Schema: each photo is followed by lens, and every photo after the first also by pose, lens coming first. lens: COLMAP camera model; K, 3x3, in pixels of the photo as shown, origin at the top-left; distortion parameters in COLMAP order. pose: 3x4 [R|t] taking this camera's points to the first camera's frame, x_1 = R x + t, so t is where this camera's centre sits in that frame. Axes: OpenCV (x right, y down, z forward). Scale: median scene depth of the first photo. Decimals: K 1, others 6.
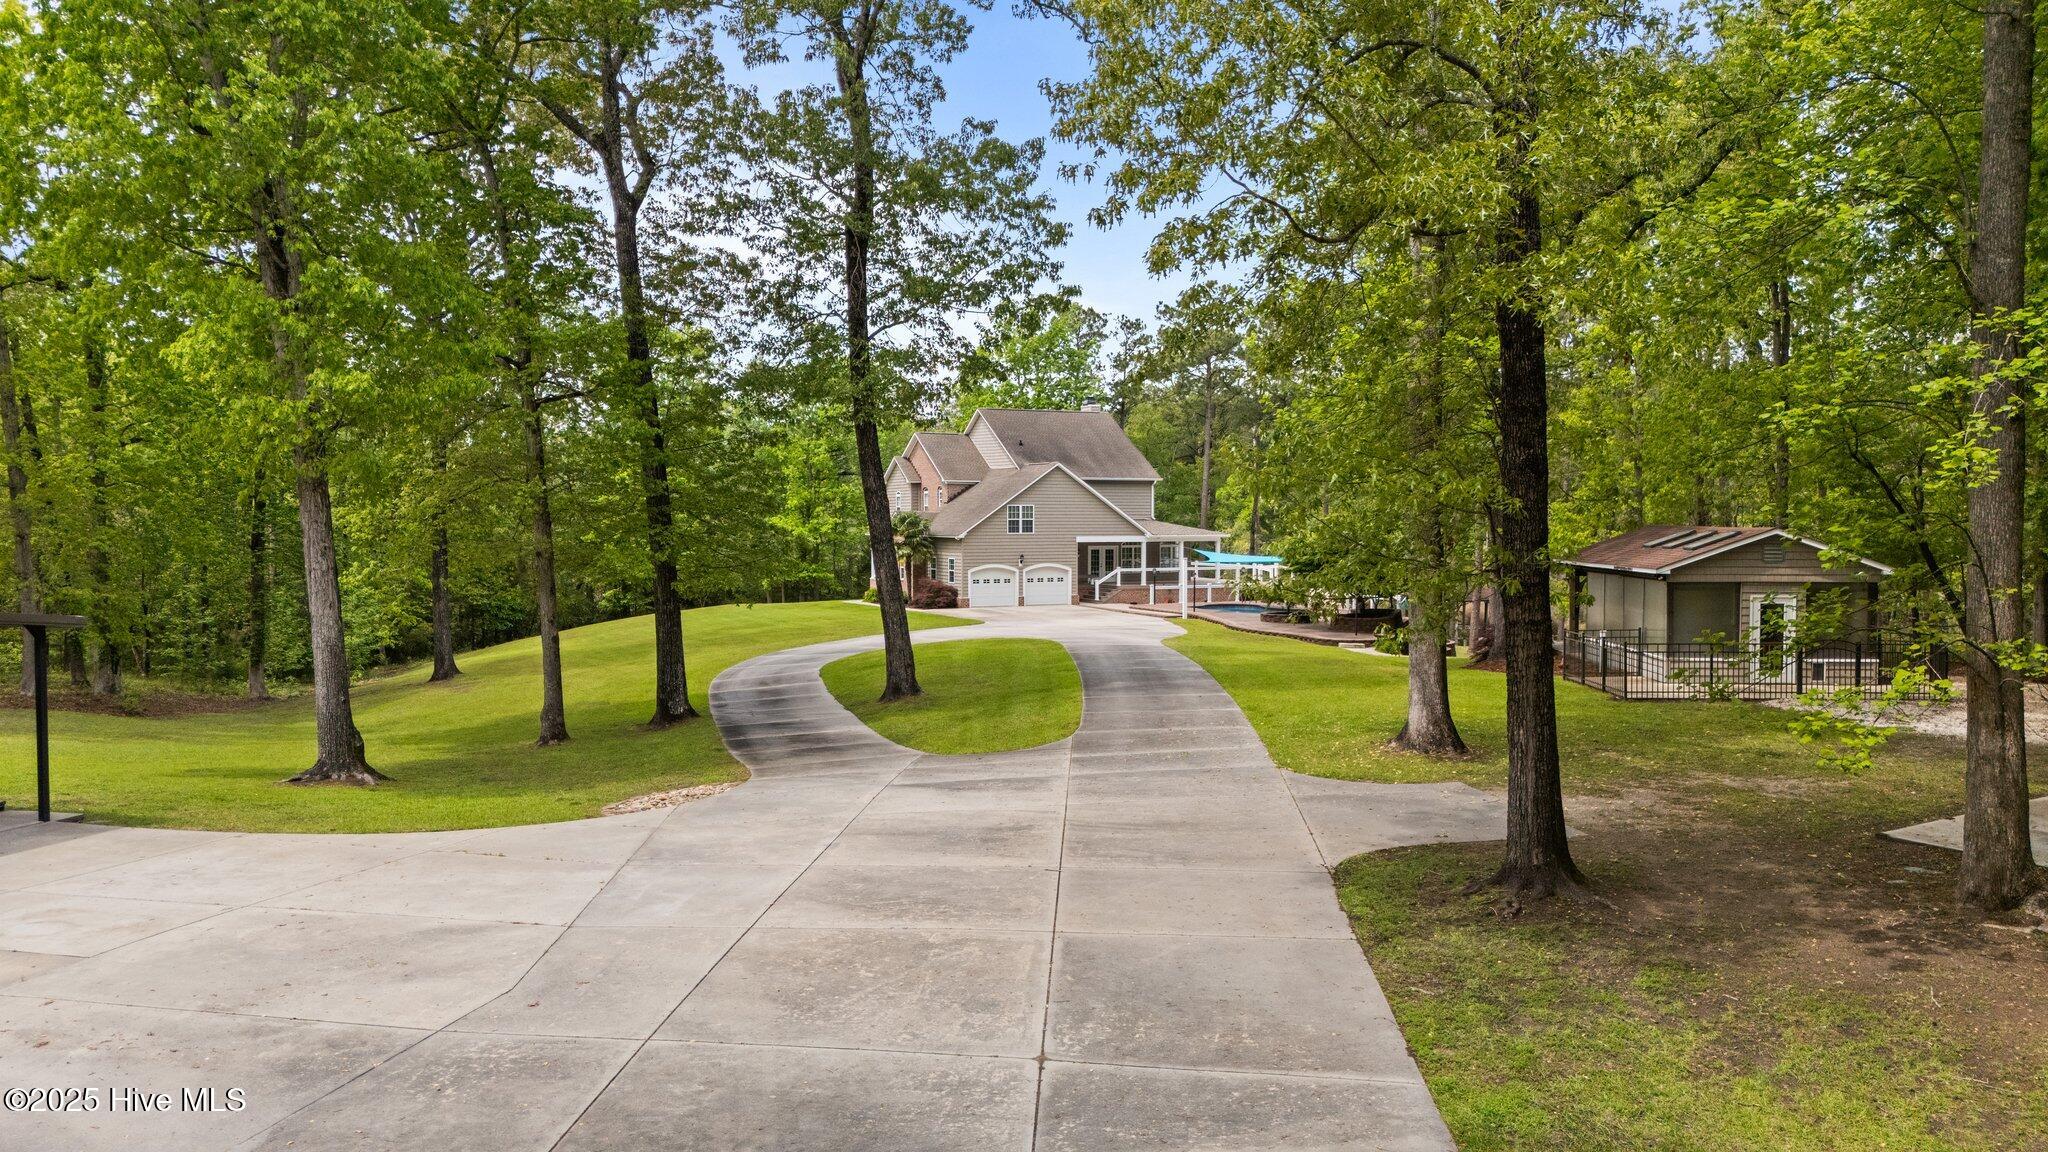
lens RADIAL K [[1468.0, 0, 1018.3], [0, 1468.0, 576.2], [0, 0, 1]] dist [0.030050, -0.001725]
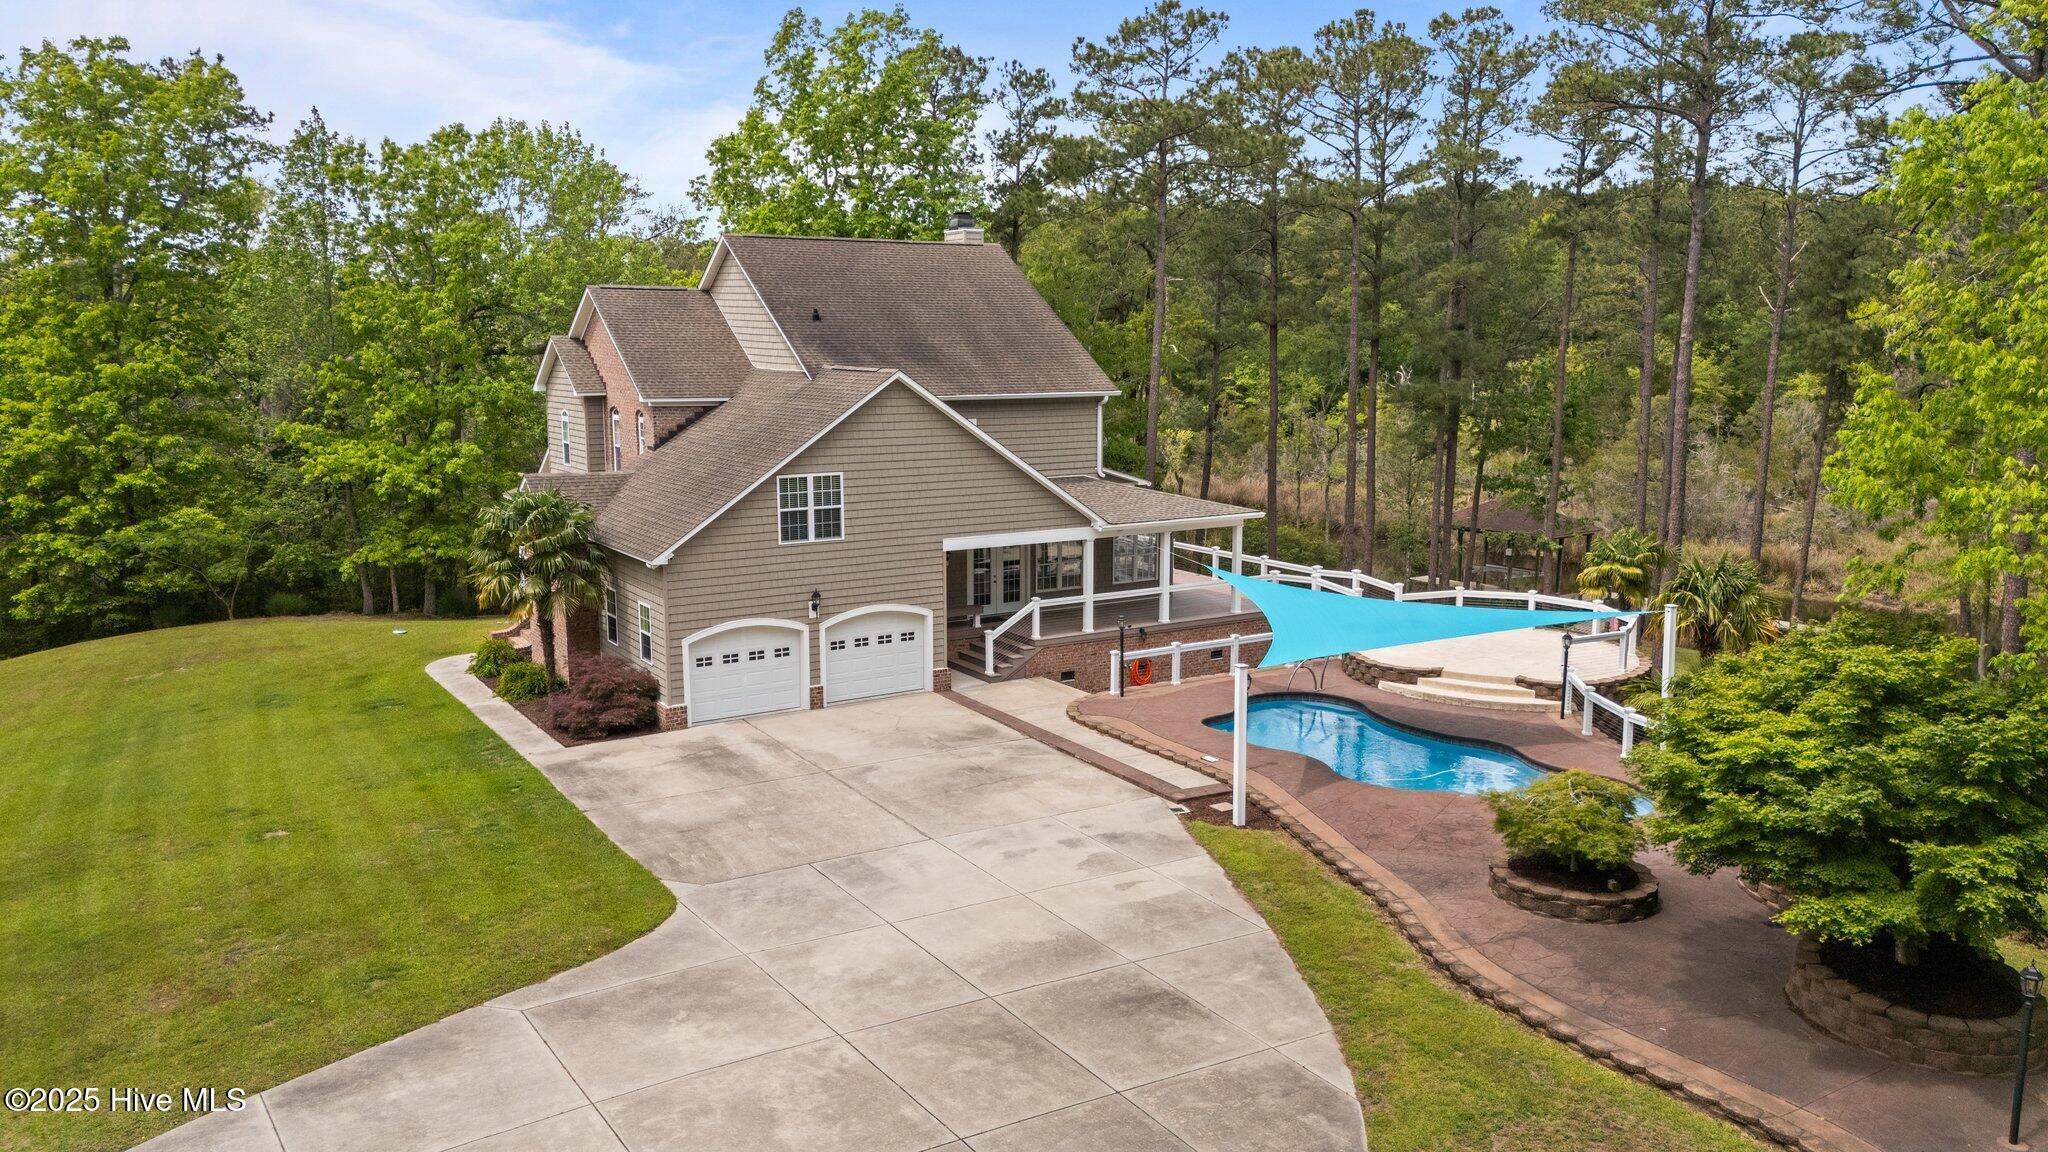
lens RADIAL K [[1468.0, 0, 1037.0], [0, 1468.0, 576.9], [0, 0, 1]] dist [0.030050, -0.001725]
pose [[0.993796, -0.019832, 0.109433, 0.016851], [0.006113, 0.992225, 0.124304, -0.060552], [-0.111047, -0.122864, 0.986191, 0.484966]]
